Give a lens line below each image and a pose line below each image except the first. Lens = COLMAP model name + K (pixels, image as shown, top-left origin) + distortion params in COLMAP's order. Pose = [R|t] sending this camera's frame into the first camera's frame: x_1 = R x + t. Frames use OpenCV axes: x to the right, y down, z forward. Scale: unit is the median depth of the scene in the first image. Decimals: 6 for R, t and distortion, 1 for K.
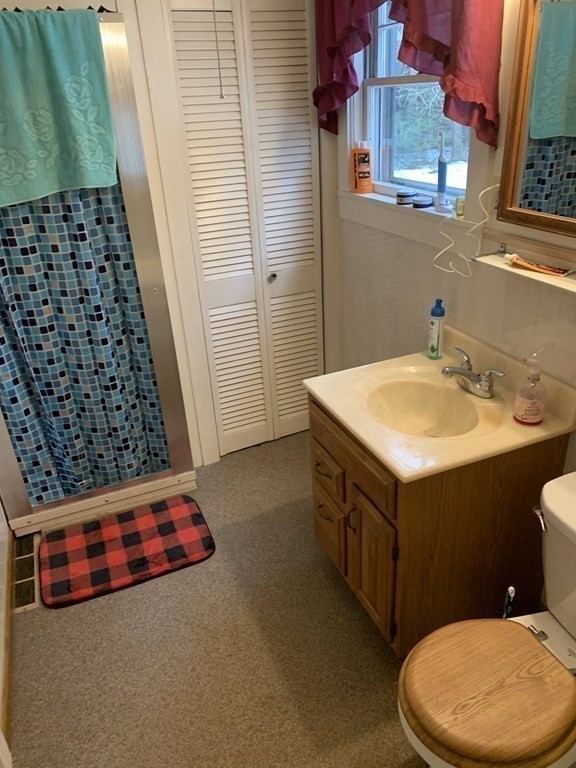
lens RADIAL K [[588.8, 0, 285.4], [0, 588.8, 386.4], [0, 0, 1]] dist [0.053885, -0.051048]
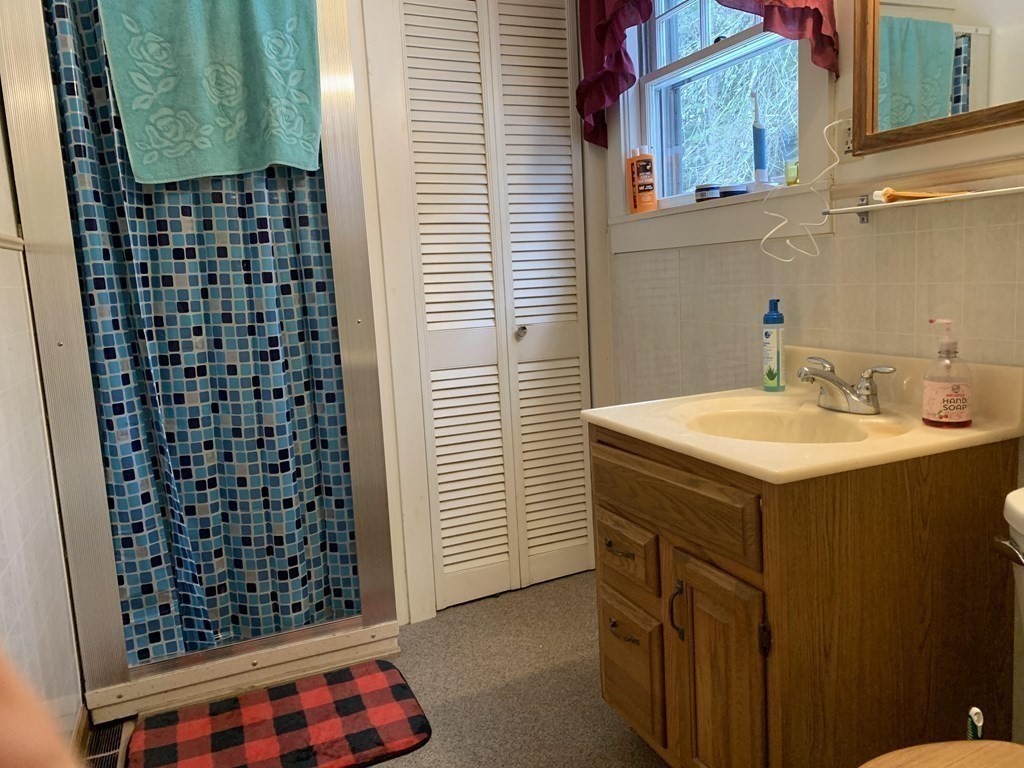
lens RADIAL K [[785.0, 0, 520.9], [0, 785.0, 386.5], [0, 0, 1]] dist [0.053885, -0.051048]
pose [[0.999767, 0.000233, 0.021564, -0.048348], [0.006918, 0.943626, -0.330941, 0.217359], [-0.020425, 0.331013, 0.943405, 0.143459]]
